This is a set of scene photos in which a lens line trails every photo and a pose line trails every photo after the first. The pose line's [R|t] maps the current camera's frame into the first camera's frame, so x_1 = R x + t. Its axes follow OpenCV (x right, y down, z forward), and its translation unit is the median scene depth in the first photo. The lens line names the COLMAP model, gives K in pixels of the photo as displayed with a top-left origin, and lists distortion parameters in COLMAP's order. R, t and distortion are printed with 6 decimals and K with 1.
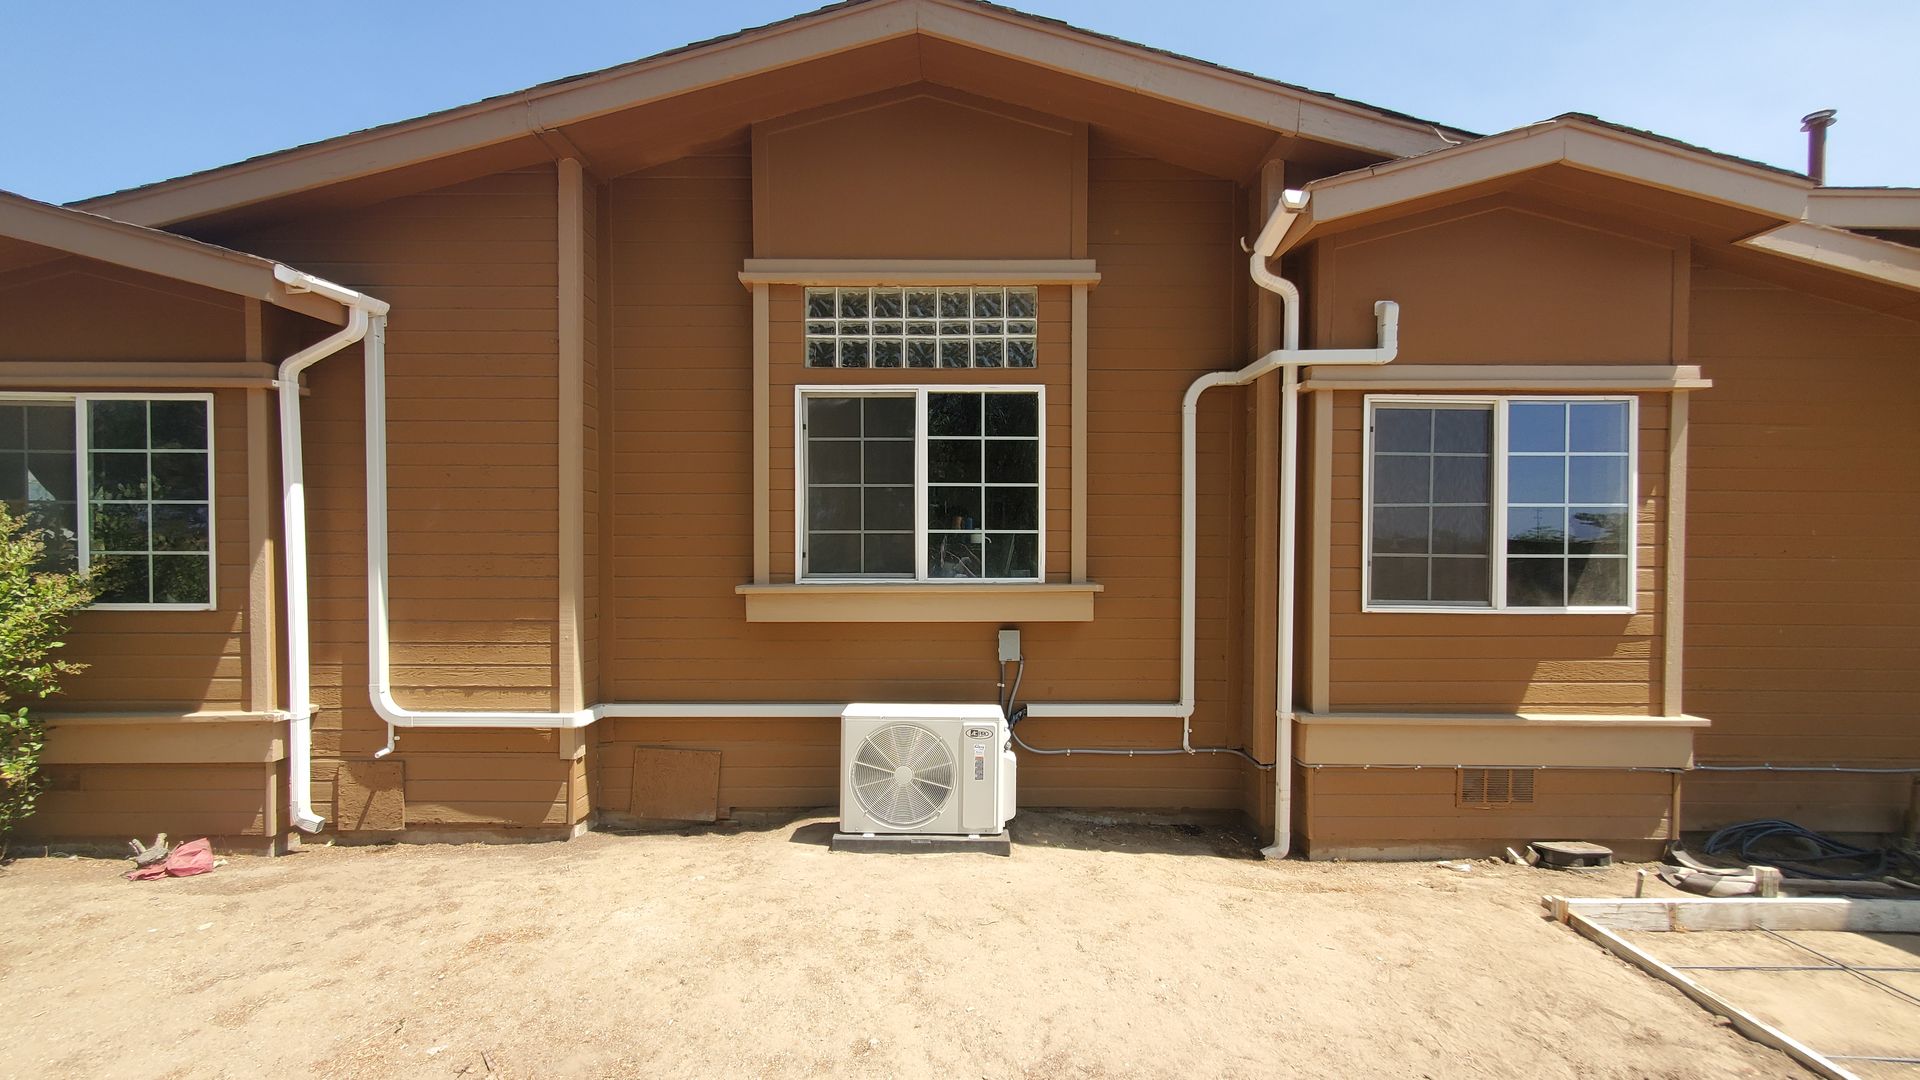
lens RADIAL K [[792.8, 0, 958.6], [0, 792.8, 563.4], [0, 0, 1]] dist [0.001168, 0.000485]
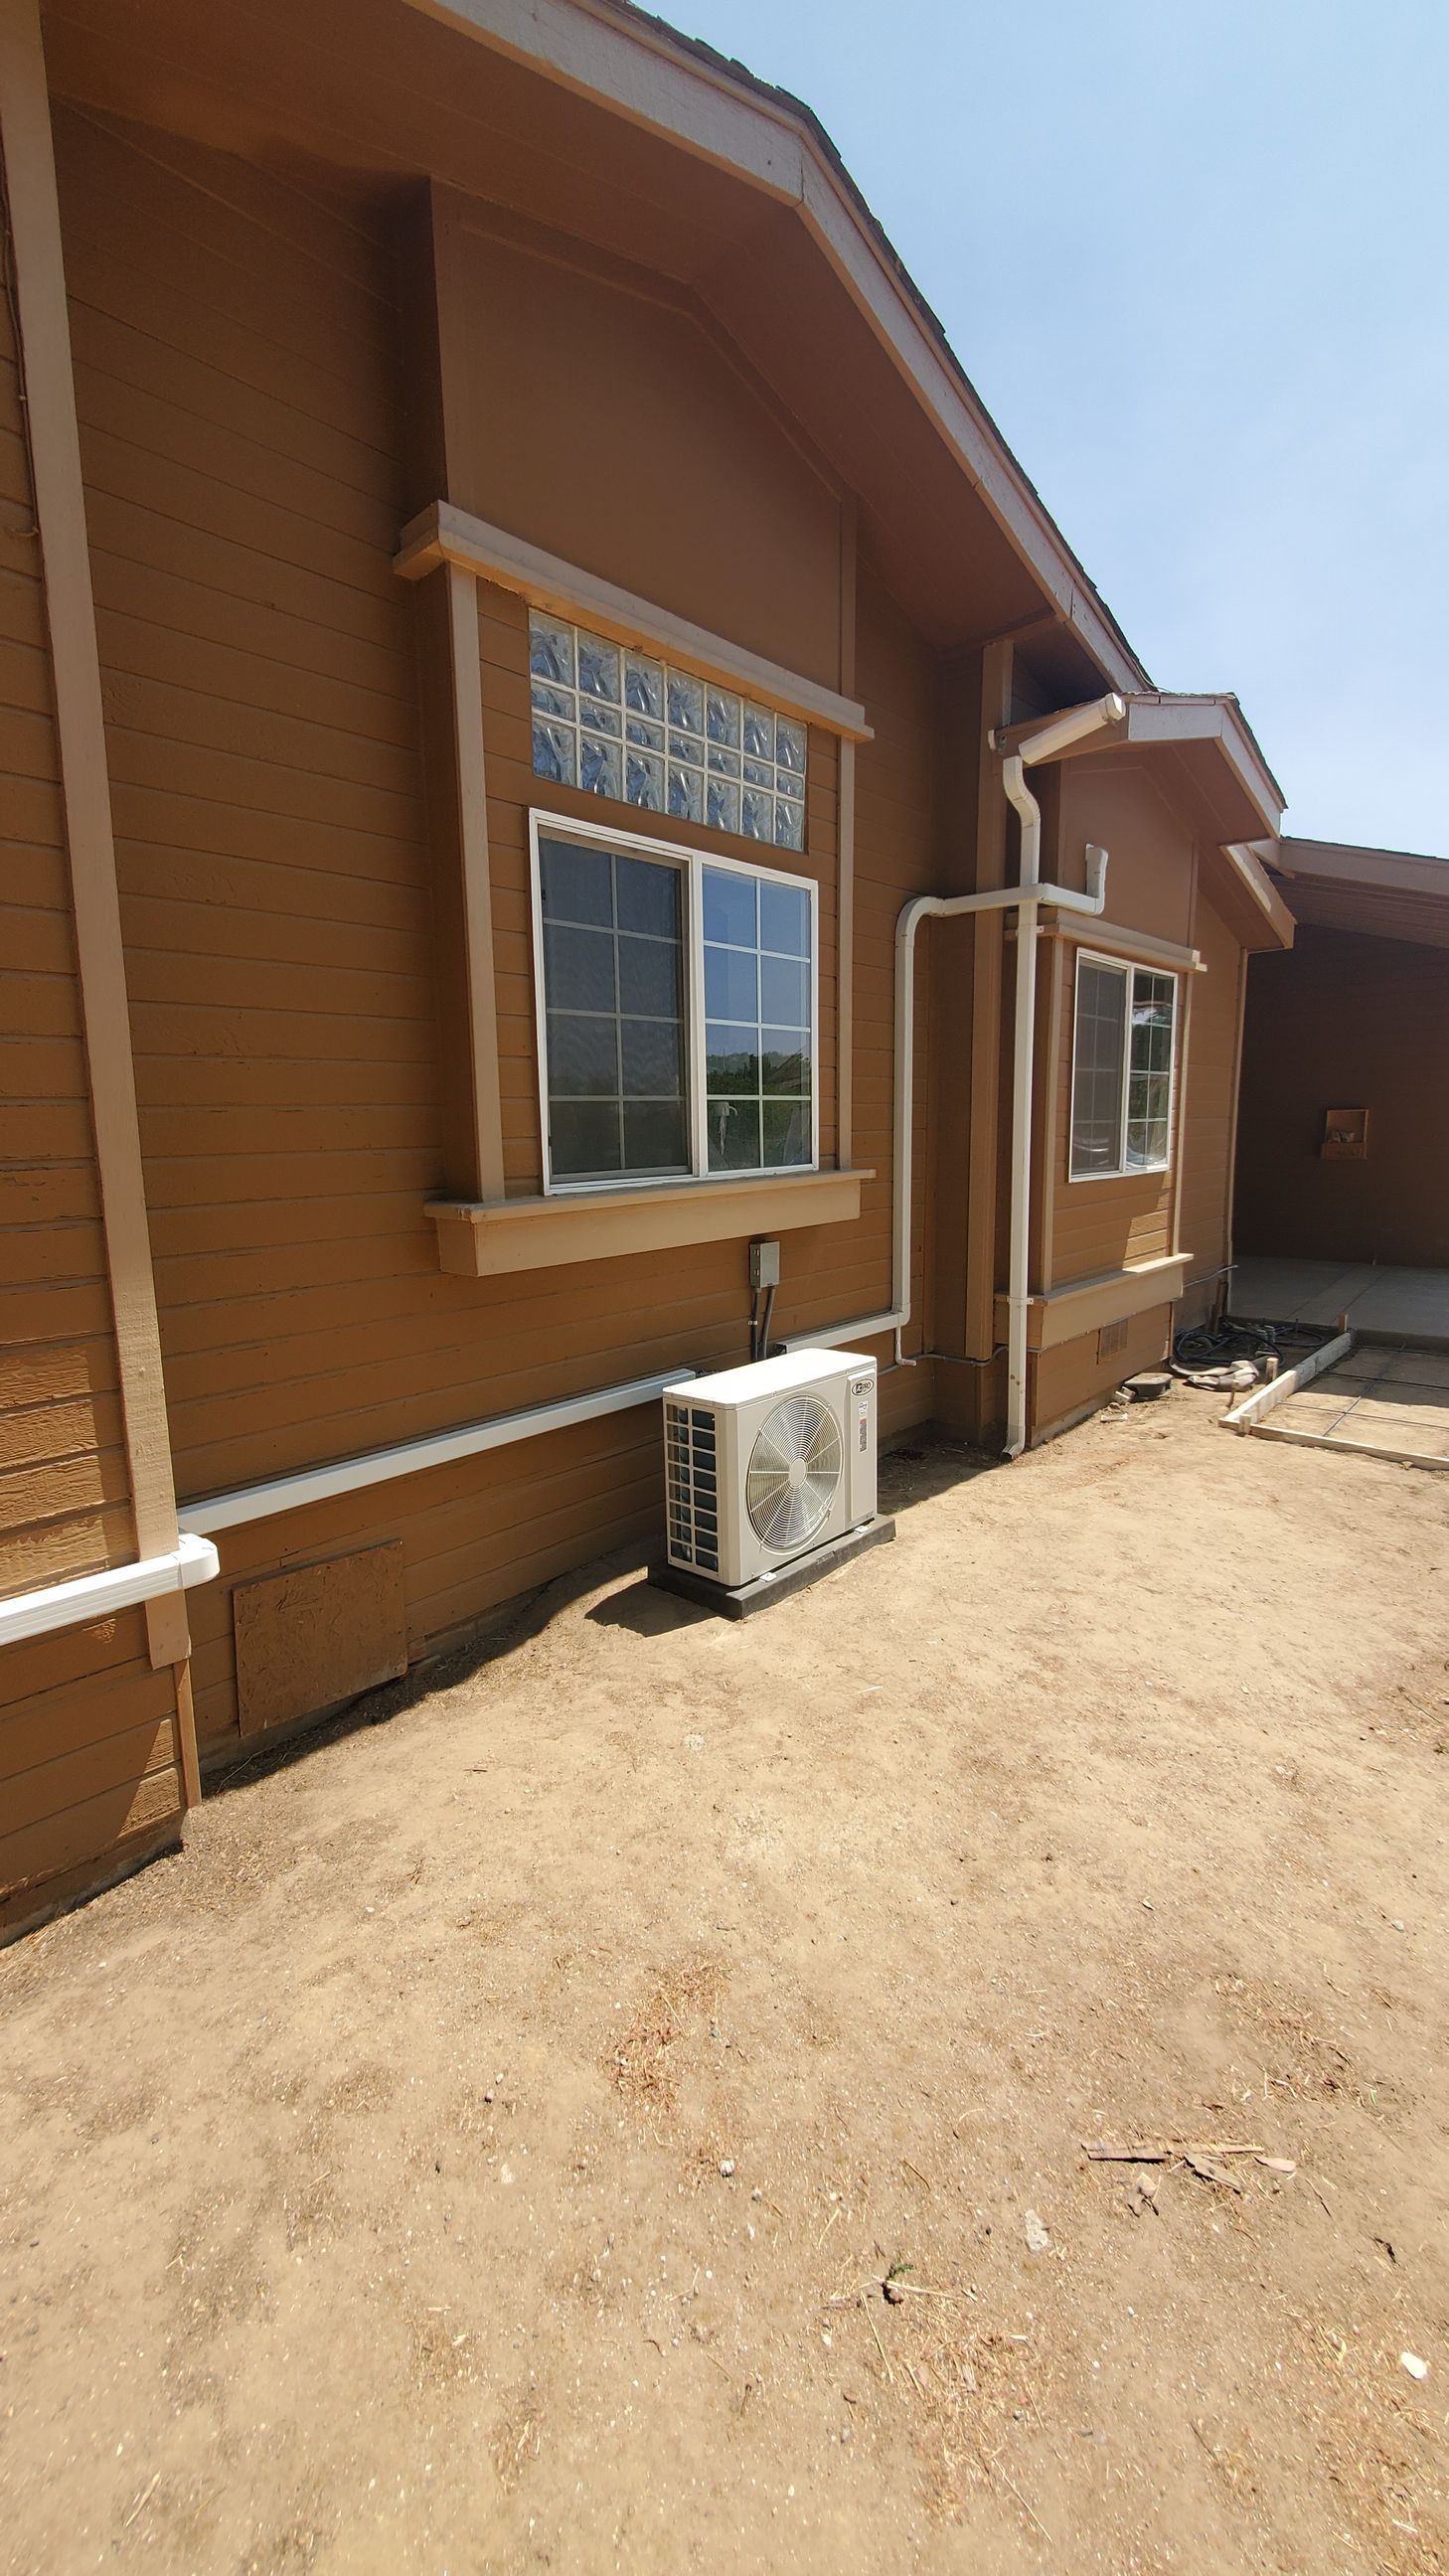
lens RADIAL K [[1042.7, 0, 701.5], [0, 1042.7, 1278.0], [0, 0, 1]] dist [0.005407, 0.000435]
pose [[0.671590, -0.126285, 0.730082, -0.707889], [0.034877, 0.989664, 0.139103, -0.014880], [-0.740102, -0.067957, 0.669052, 0.473393]]
